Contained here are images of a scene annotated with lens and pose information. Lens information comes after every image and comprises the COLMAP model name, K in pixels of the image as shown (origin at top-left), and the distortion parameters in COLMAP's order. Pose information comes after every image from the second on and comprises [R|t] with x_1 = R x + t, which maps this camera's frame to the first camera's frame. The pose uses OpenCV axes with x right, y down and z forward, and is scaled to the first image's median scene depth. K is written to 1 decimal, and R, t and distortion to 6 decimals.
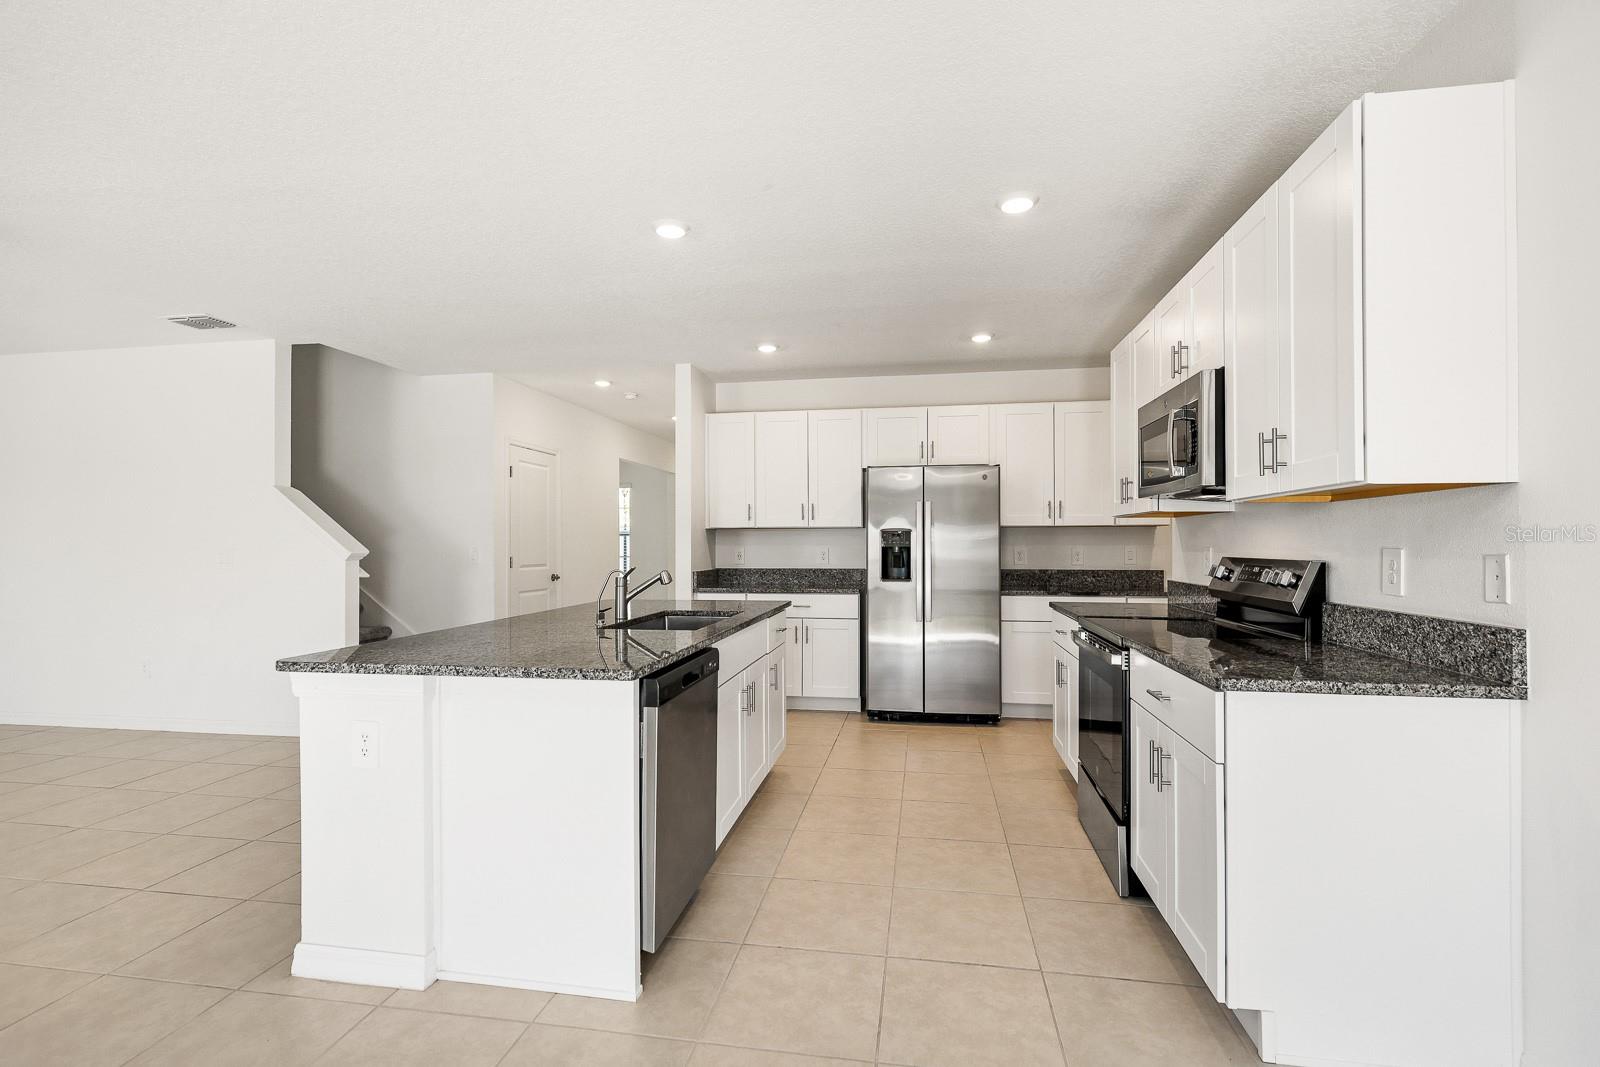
lens RADIAL K [[725.2, 0, 802.9], [0, 725.2, 536.5], [0, 0, 1]] dist [0.000527, -0.000058]
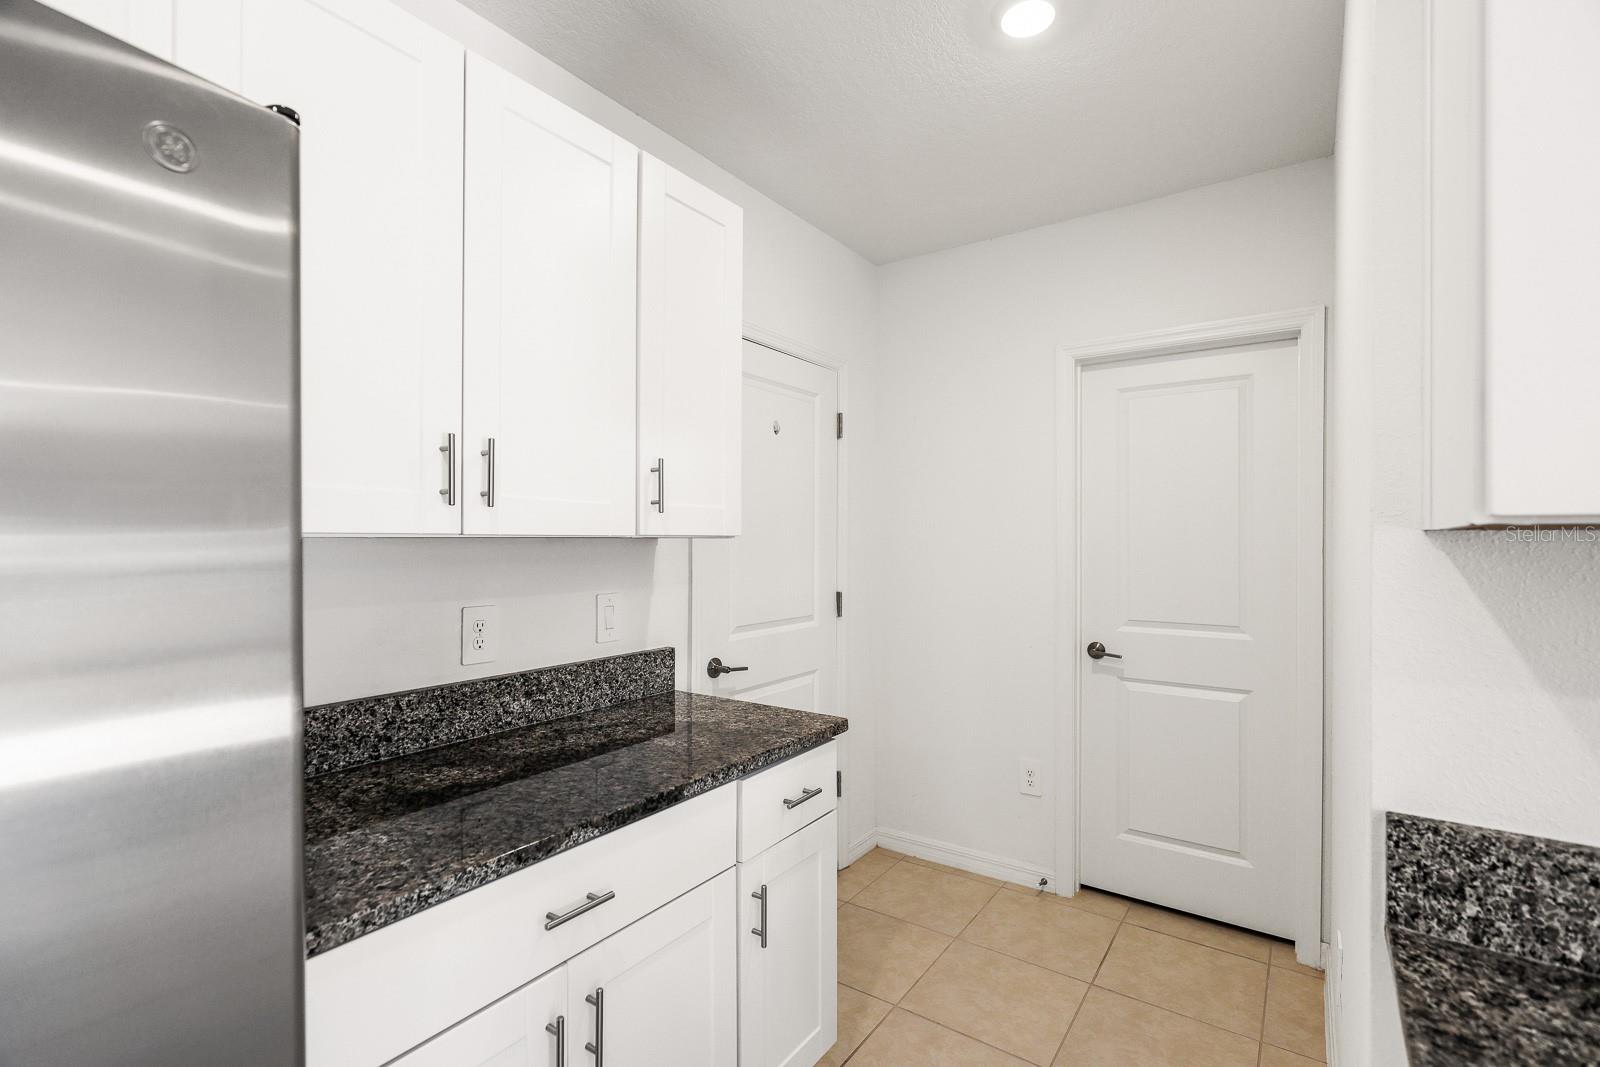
lens RADIAL K [[725.2, 0, 802.9], [0, 725.2, 536.5], [0, 0, 1]] dist [0.000527, -0.000058]
pose [[0.430271, 0.004149, 0.902690, 0.187573], [-0.010017, 0.999950, 0.000179, -0.017195], [-0.902644, -0.009119, 0.430291, 0.858189]]
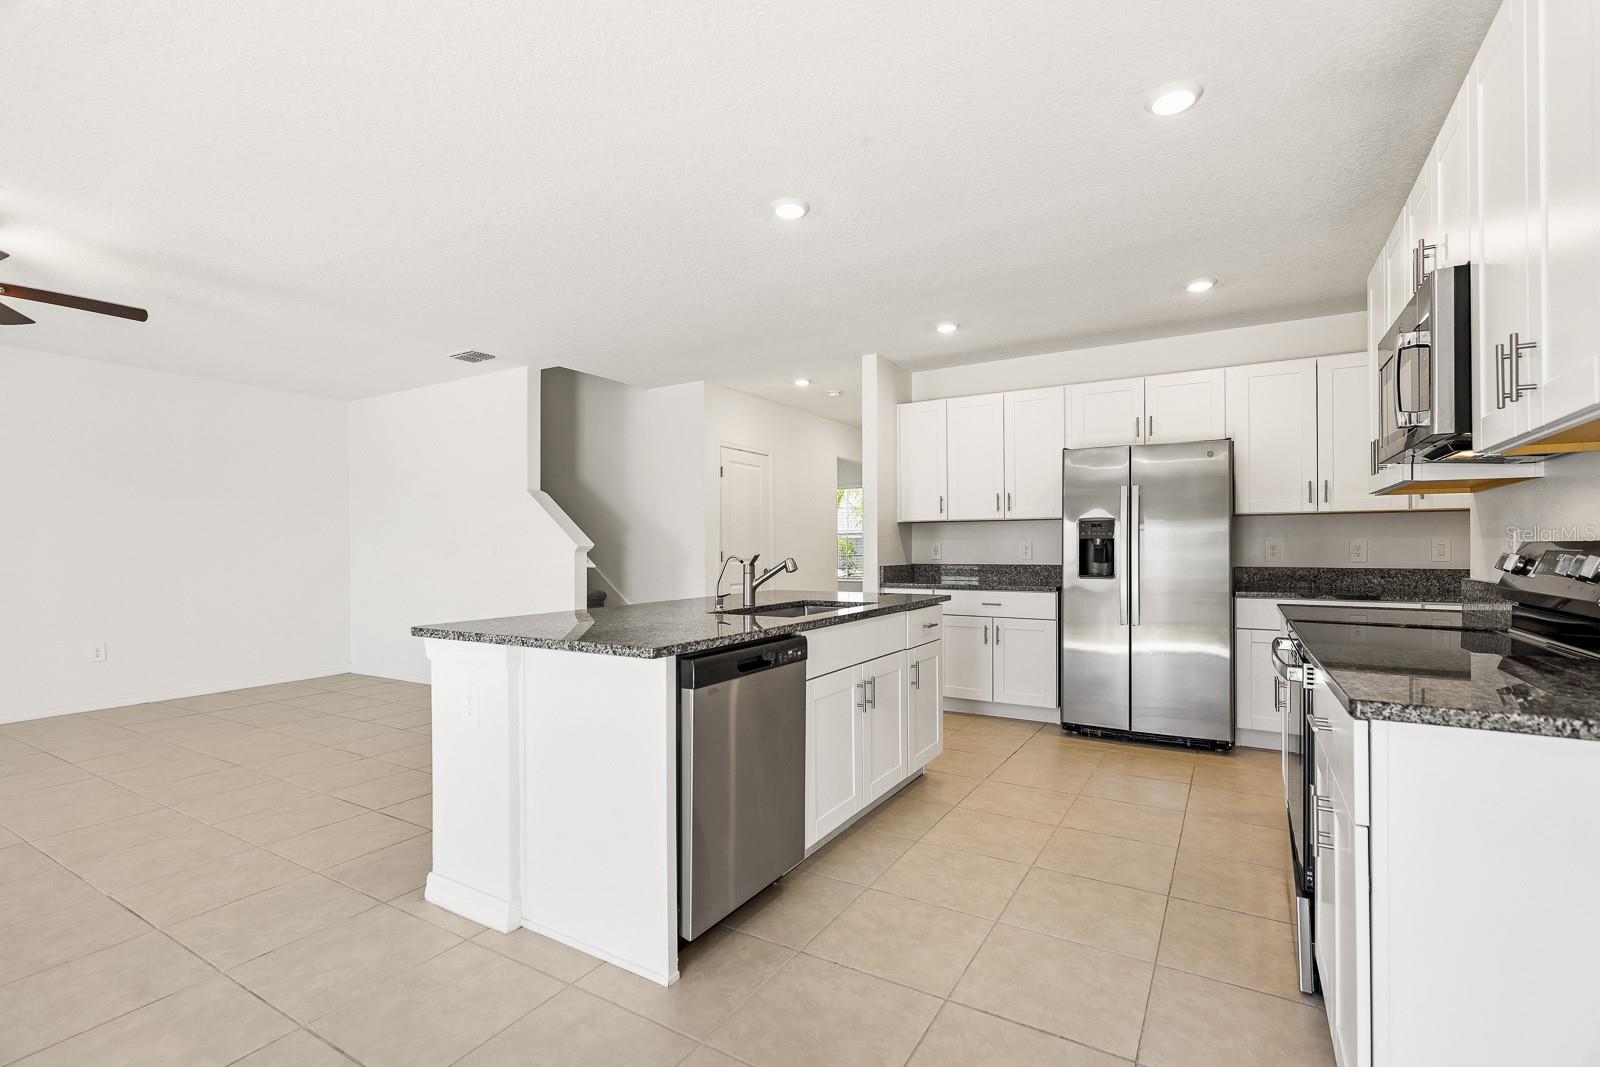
lens RADIAL K [[720.8, 0, 805.1], [0, 720.8, 541.2], [0, 0, 1]] dist [0.000069, 0.000058]
pose [[0.931857, -0.003818, -0.362806, 0.119324], [0.004449, 0.999990, 0.000904, 0.015252], [0.362799, -0.002457, 0.931864, 0.063801]]
